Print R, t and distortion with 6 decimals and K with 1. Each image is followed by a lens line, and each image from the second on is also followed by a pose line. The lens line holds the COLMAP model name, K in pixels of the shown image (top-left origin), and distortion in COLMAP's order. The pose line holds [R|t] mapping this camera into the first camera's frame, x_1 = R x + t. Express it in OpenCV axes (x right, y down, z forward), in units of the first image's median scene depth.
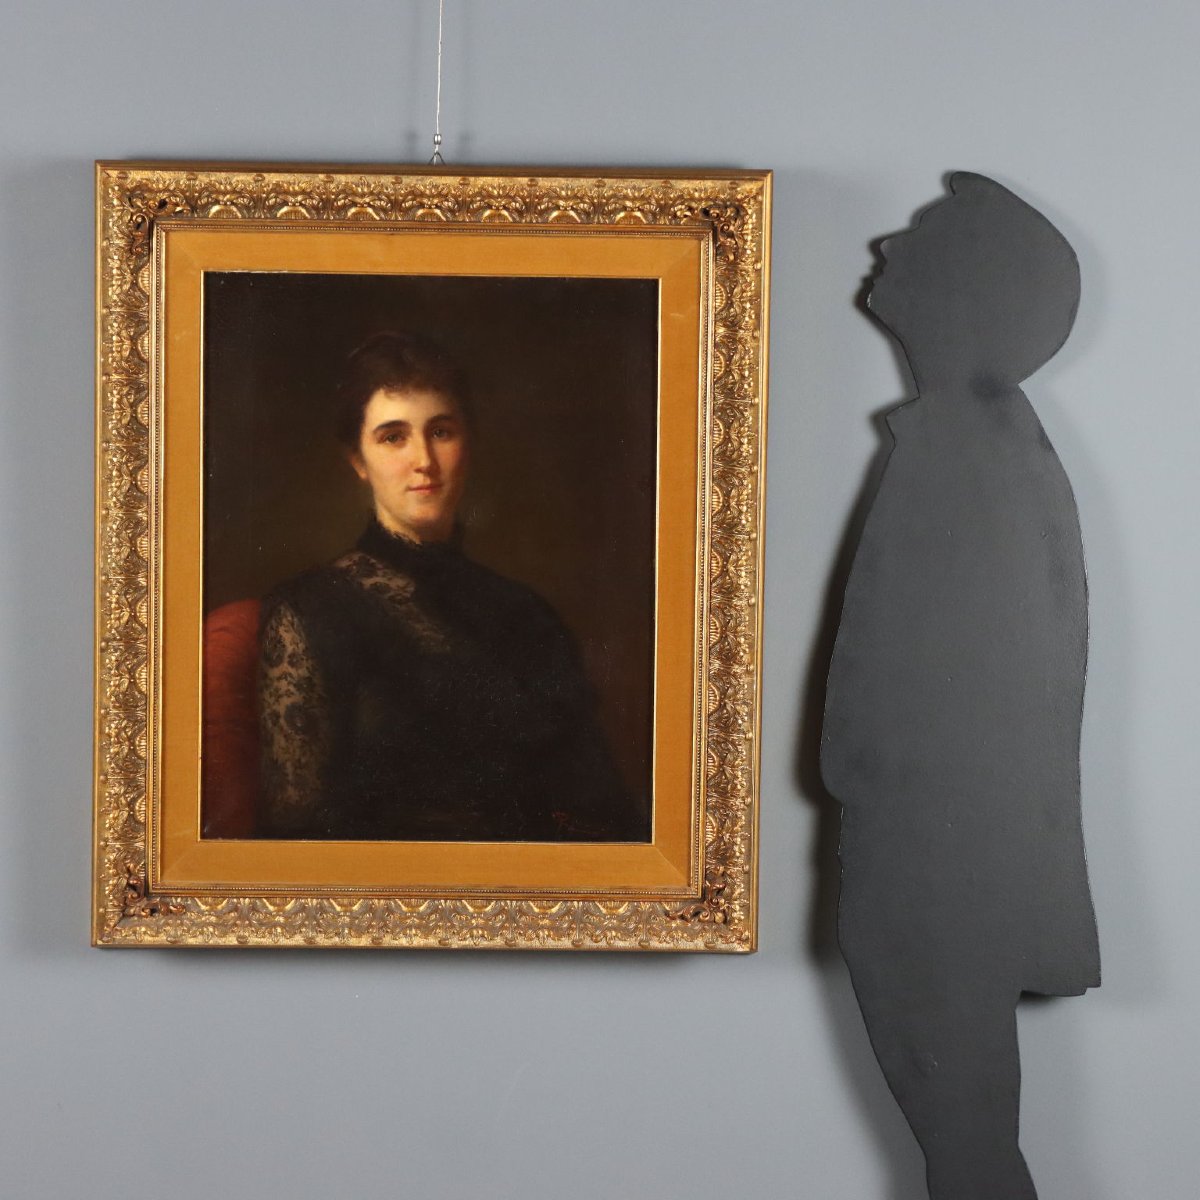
lens RADIAL K [[3875.3, 0, 599.7], [0, 3875.3, 599.7], [0, 0, 1]] dist [0.013375, 0.000000]
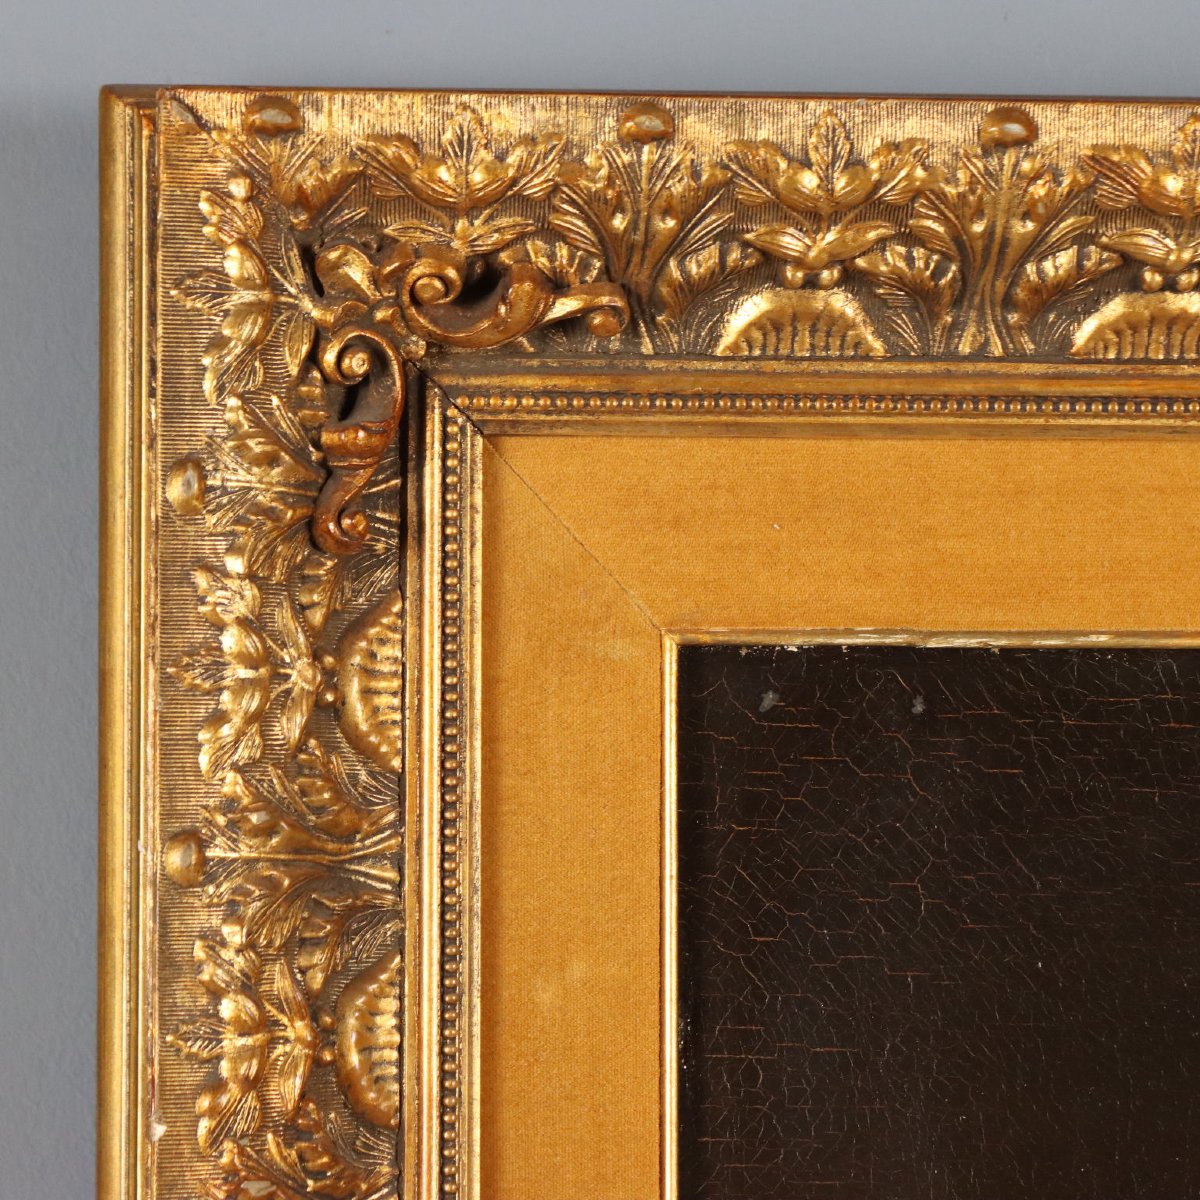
lens RADIAL K [[4073.7, 0, 599.8], [0, 4073.7, 599.9], [0, 0, 1]] dist [0.094389, 0.000000]
pose [[0.997415, -0.013579, 0.070556, -0.121025], [0.023161, 0.990324, -0.136826, -0.059892], [-0.068015, 0.138106, 0.988079, 0.807844]]
